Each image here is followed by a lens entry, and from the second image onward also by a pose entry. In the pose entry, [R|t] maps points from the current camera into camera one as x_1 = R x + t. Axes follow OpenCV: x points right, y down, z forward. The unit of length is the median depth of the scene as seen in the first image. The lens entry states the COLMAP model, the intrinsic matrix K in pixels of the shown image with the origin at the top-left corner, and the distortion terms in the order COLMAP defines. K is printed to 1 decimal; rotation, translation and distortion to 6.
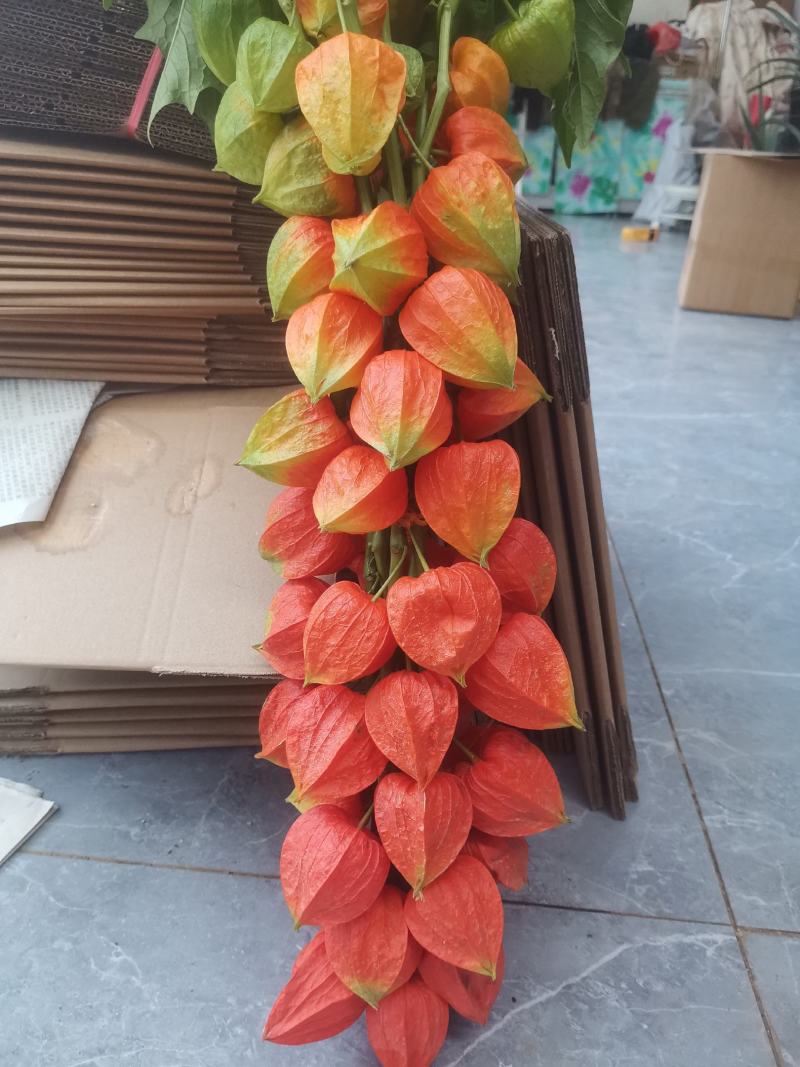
lens RADIAL K [[843.1, 0, 404.0], [0, 843.1, 533.6], [0, 0, 1]] dist [0.049082, -0.058462]
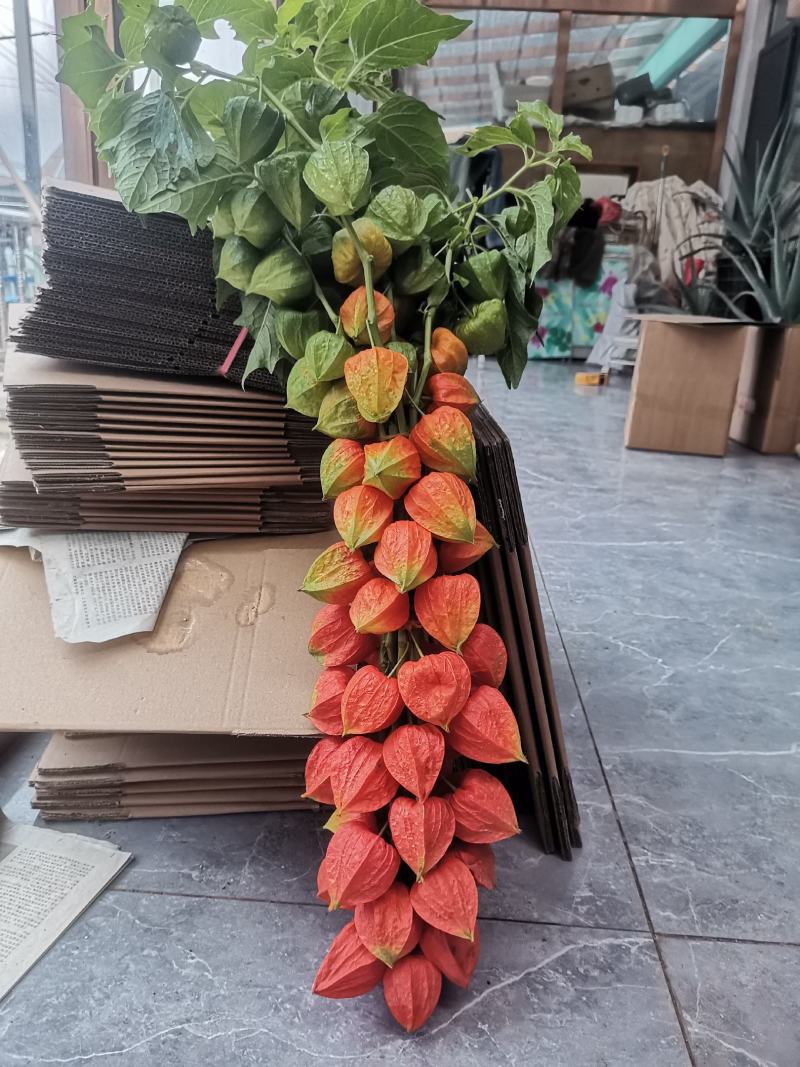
lens RADIAL K [[843.1, 0, 394.3], [0, 843.1, 524.6], [0, 0, 1]] dist [0.049082, -0.058462]
pose [[0.999764, -0.008036, 0.020188, -0.042290], [0.011025, 0.988227, -0.152598, 0.030041], [-0.018724, 0.152784, 0.988082, -0.447200]]
